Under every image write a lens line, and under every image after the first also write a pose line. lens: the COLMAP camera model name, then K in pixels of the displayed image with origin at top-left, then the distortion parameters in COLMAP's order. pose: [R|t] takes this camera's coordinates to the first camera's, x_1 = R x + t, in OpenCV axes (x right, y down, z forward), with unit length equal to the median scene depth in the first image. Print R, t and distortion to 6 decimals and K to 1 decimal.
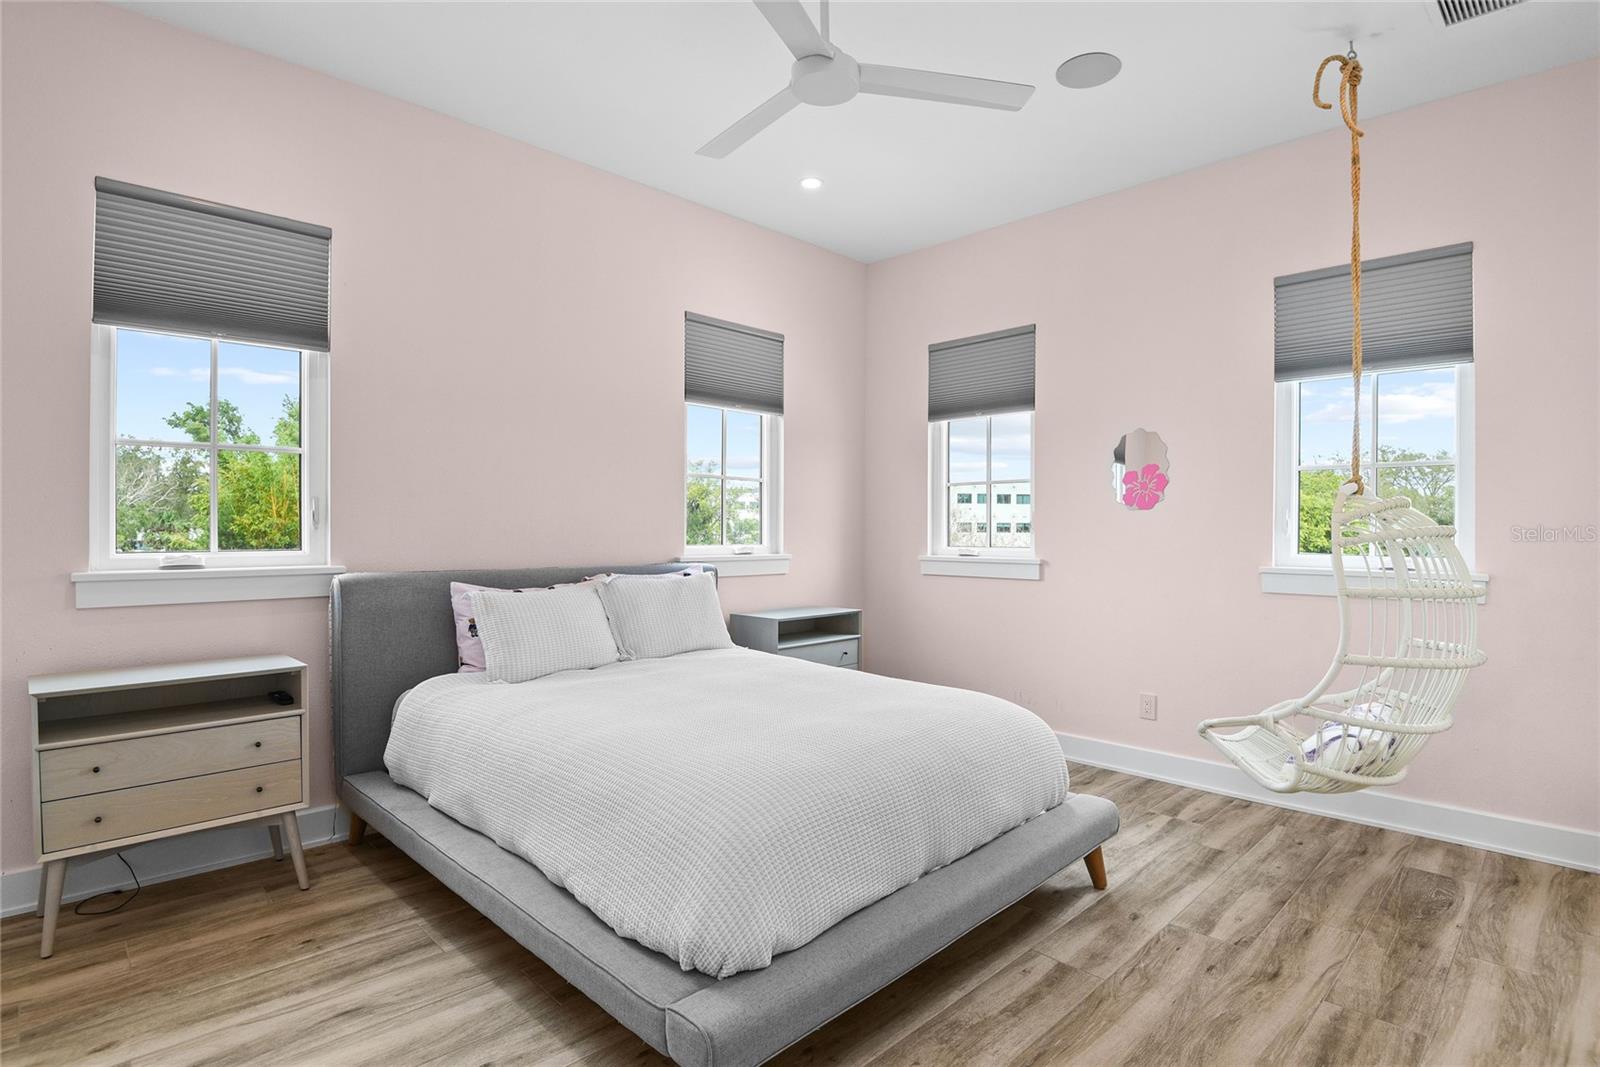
lens RADIAL K [[779.7, 0, 812.9], [0, 779.7, 525.5], [0, 0, 1]] dist [0.004326, -0.001126]
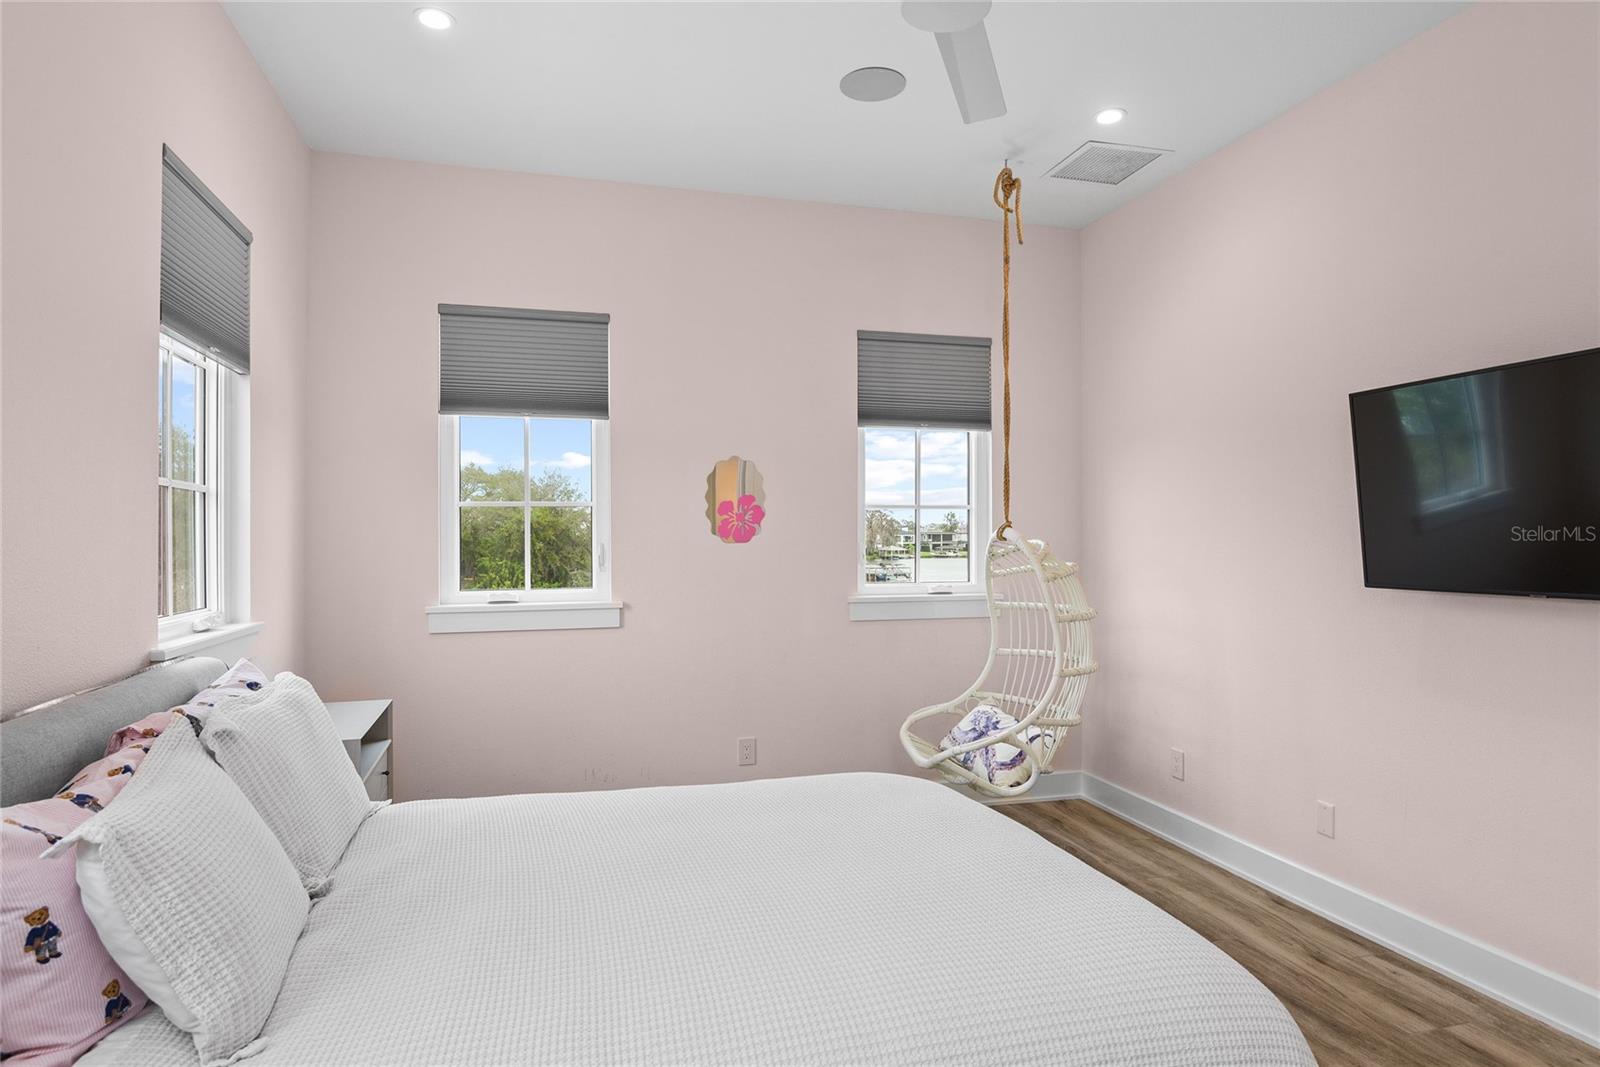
lens RADIAL K [[870.9, 0, 754.7], [0, 870.9, 525.1], [0, 0, 1]] dist [0.001392, -0.003962]
pose [[0.520154, 0.014815, 0.853944, -0.469793], [0.003074, 0.999811, -0.019218, -0.021935], [-0.854067, 0.012622, 0.520010, 0.451866]]
